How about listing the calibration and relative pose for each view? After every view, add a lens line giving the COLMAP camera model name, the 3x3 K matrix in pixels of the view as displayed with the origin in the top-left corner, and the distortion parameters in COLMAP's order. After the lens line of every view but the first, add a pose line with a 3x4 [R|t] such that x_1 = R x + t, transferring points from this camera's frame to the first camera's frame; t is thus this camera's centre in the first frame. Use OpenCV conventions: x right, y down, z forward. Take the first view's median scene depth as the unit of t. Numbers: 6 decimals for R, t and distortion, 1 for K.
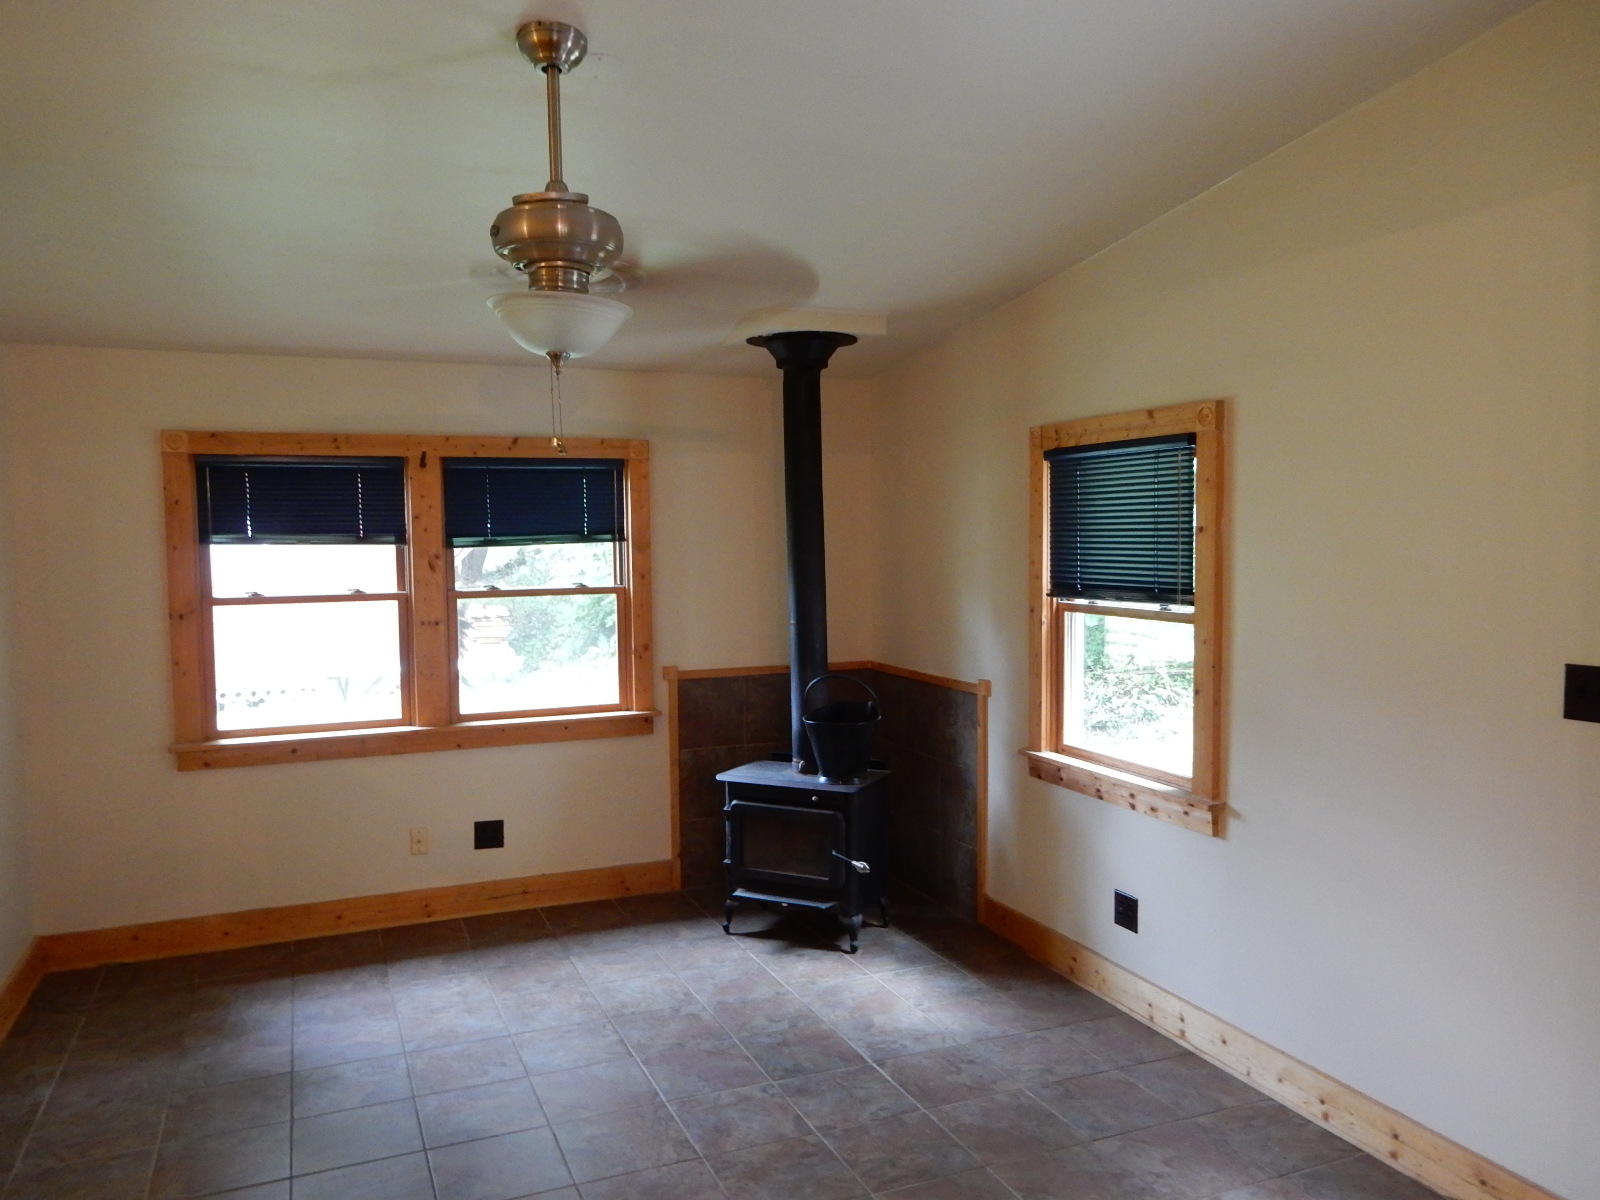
lens RADIAL K [[1186.7, 0, 808.1], [0, 1186.7, 597.3], [0, 0, 1]] dist [0.000258, 0.000005]
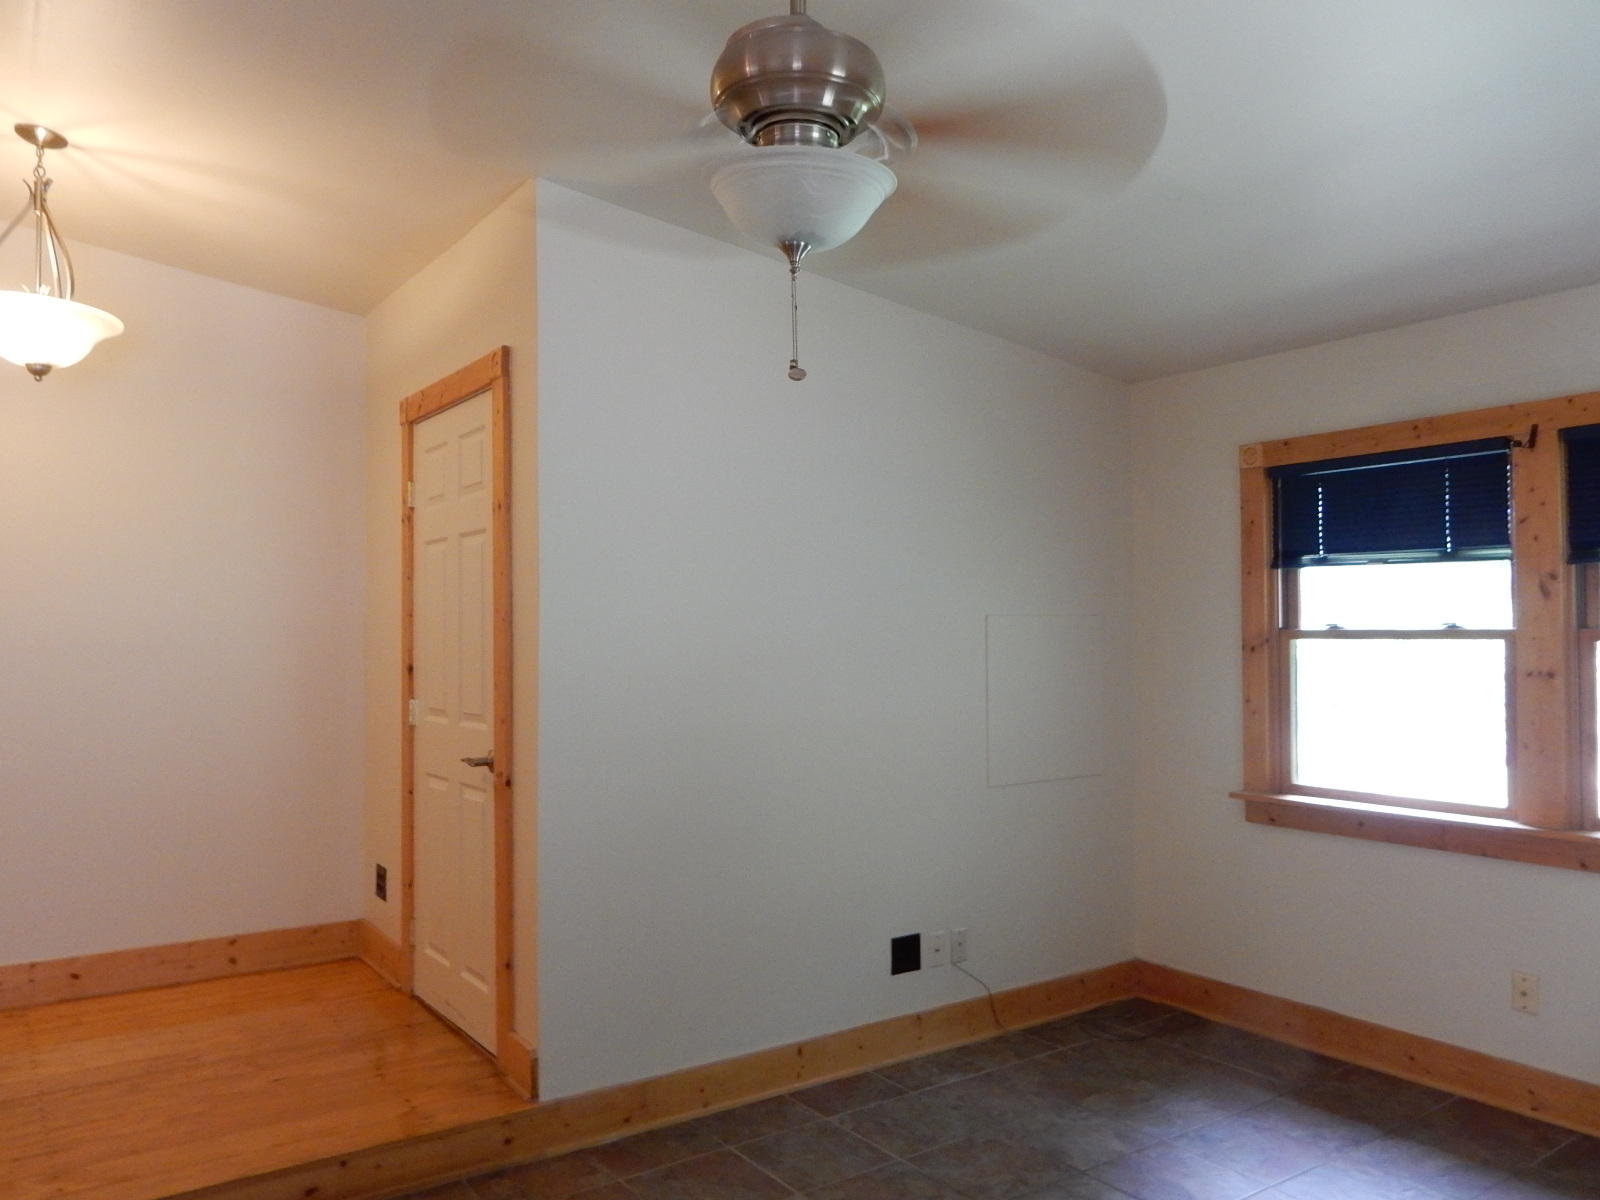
lens RADIAL K [[1186.7, 0, 805.1], [0, 1186.7, 601.3], [0, 0, 1]] dist [0.000258, 0.000005]
pose [[0.212048, -0.012051, -0.977185, 0.271976], [-0.048168, 0.998580, -0.022767, 0.016778], [0.976071, 0.051896, 0.211166, 0.465522]]
